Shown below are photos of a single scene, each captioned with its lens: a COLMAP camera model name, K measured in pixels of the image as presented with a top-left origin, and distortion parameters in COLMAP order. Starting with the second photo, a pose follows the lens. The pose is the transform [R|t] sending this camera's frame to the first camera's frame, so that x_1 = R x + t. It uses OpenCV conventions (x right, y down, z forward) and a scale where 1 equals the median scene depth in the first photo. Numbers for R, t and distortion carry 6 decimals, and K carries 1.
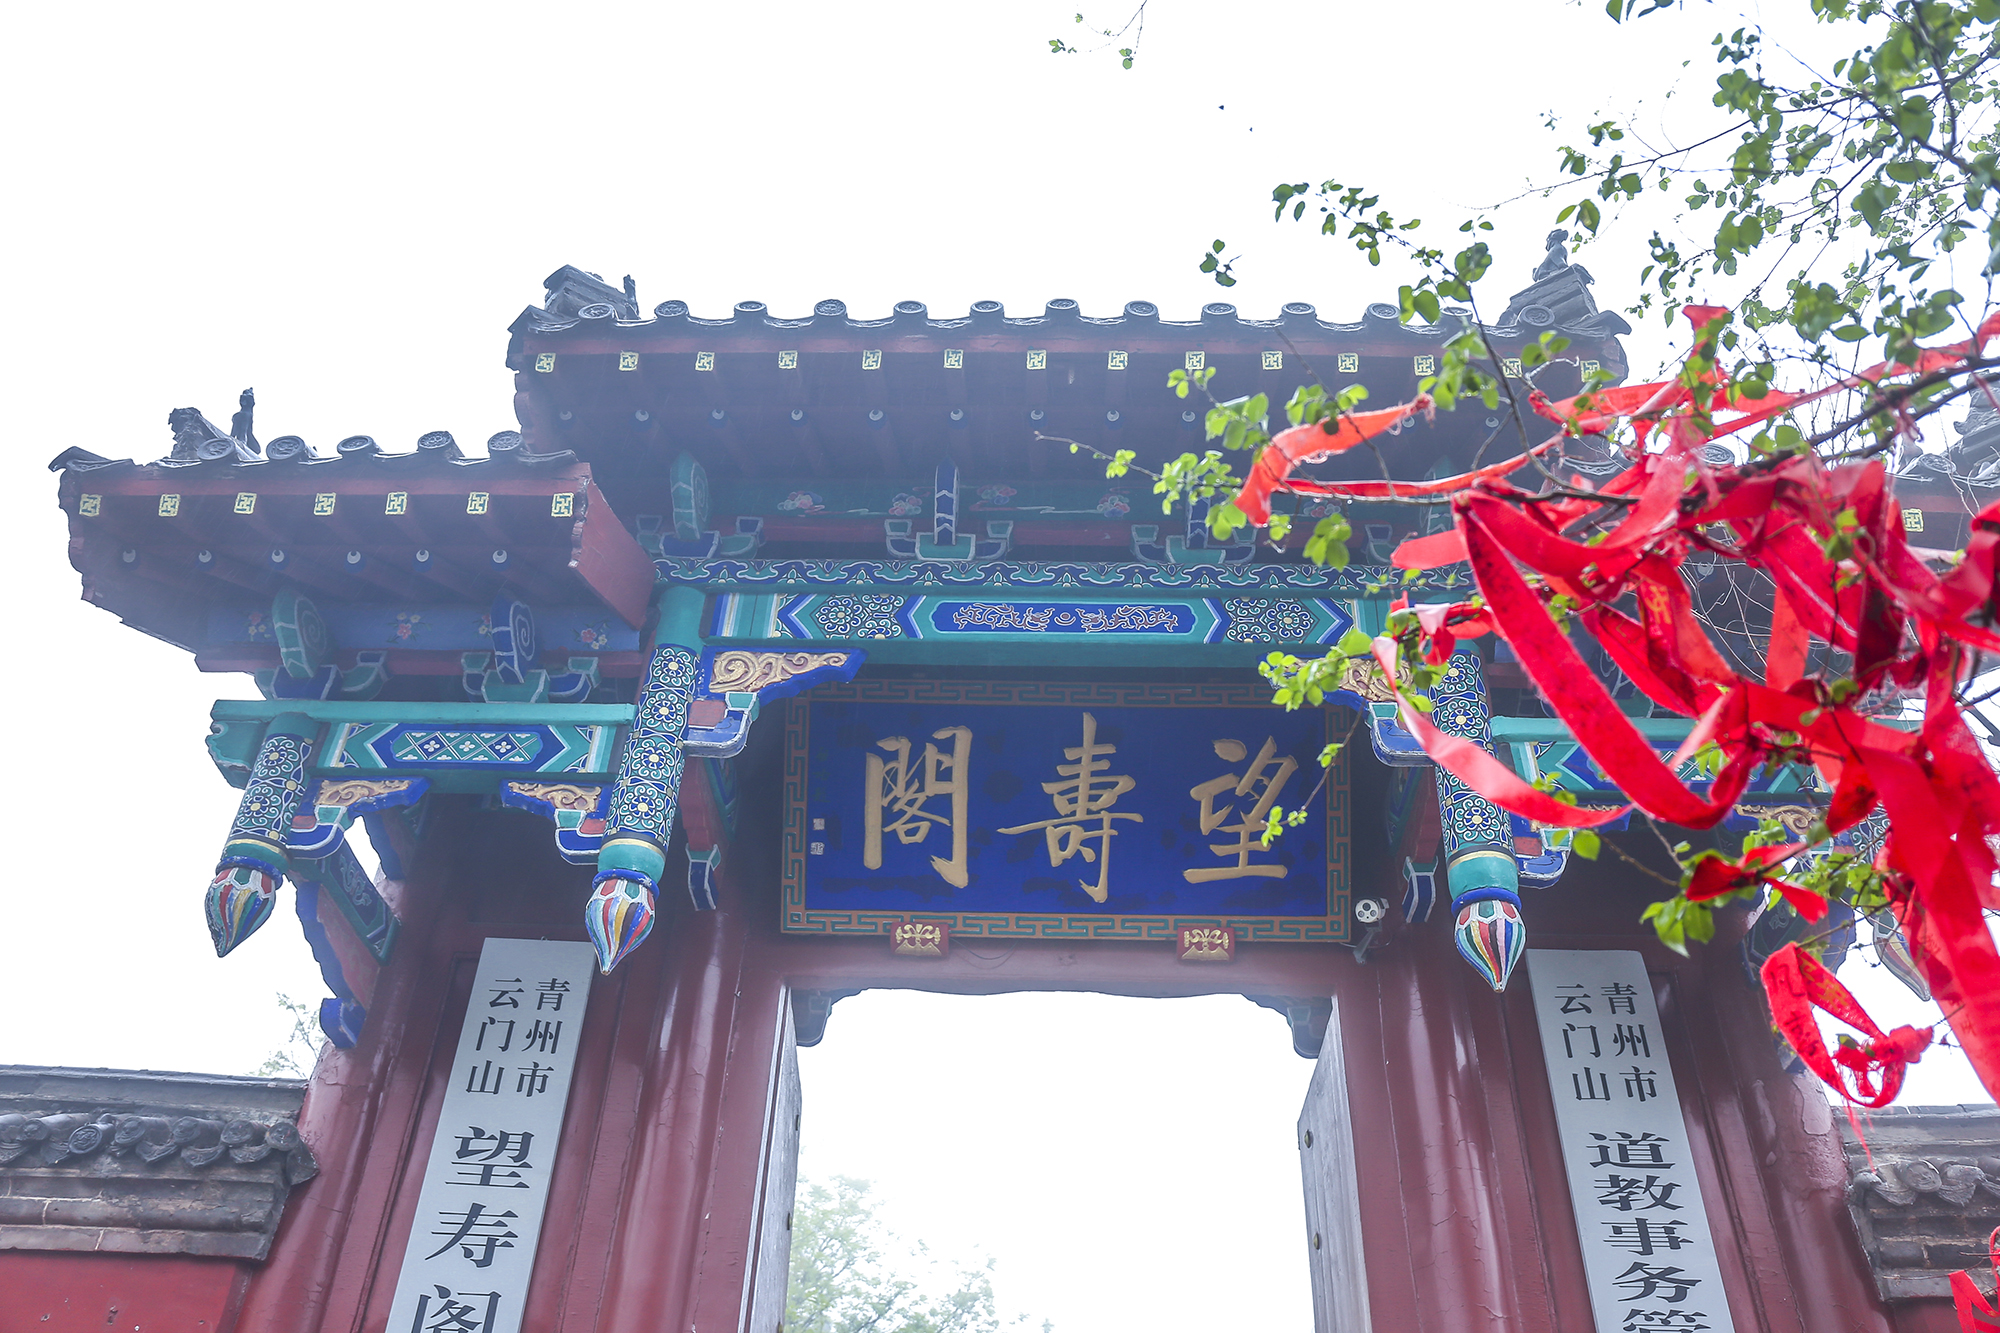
lens RADIAL K [[1630.4, 0, 999.1], [0, 1630.4, 649.5], [0, 0, 1]] dist [-0.041245, 0.051494]
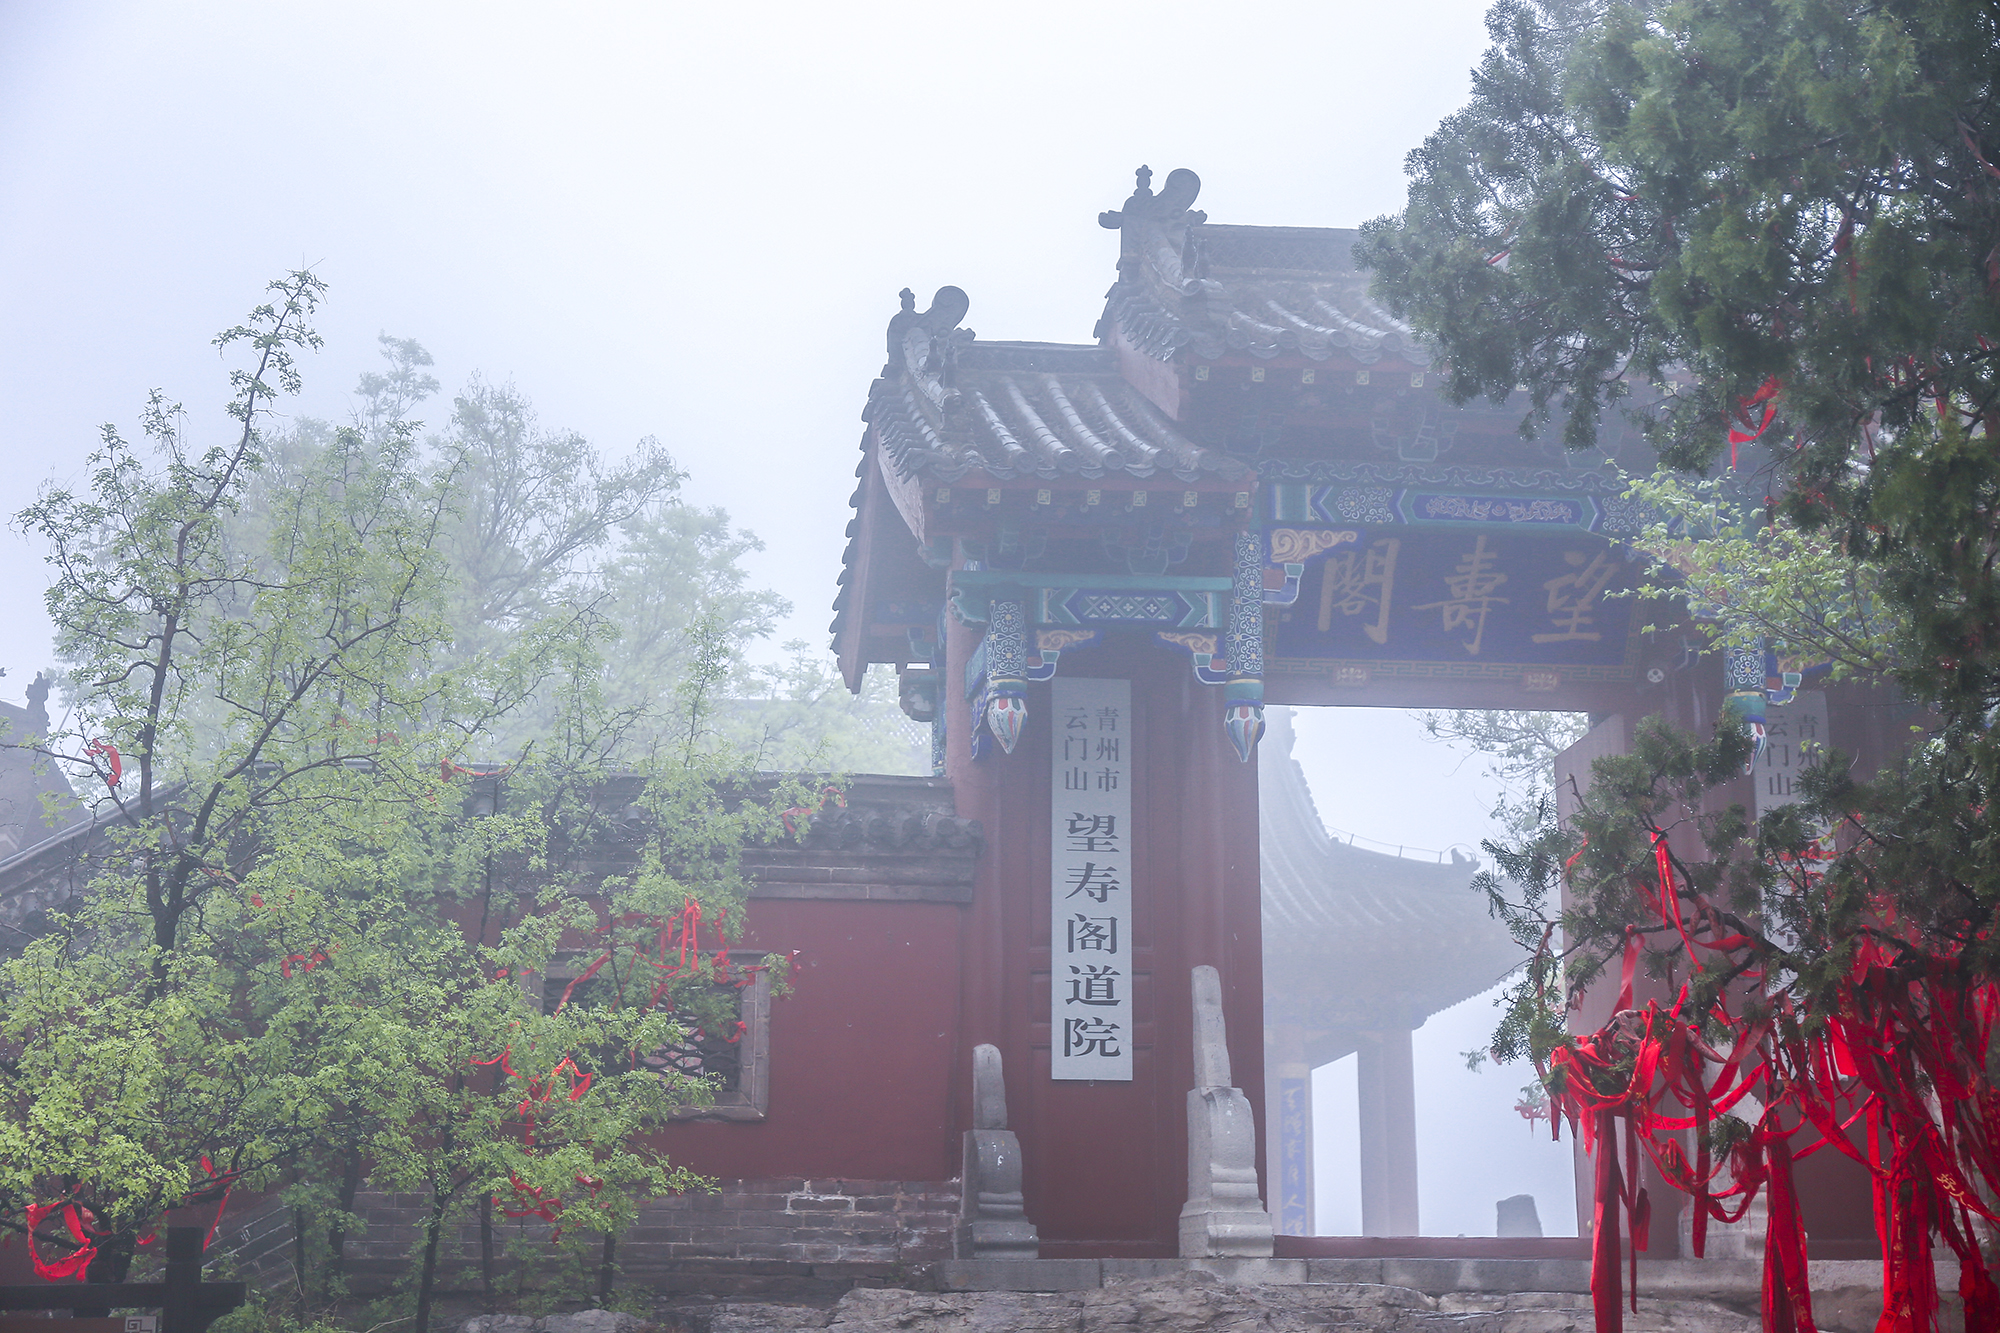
lens RADIAL K [[3411.0, 0, 997.3], [0, 3411.0, 670.8], [0, 0, 1]] dist [-0.046156, 0.000000]
pose [[0.984463, -0.002069, 0.175580, -0.954681], [-0.074987, 0.899210, 0.431044, -1.190145], [-0.158775, -0.437513, 0.885084, -1.746439]]
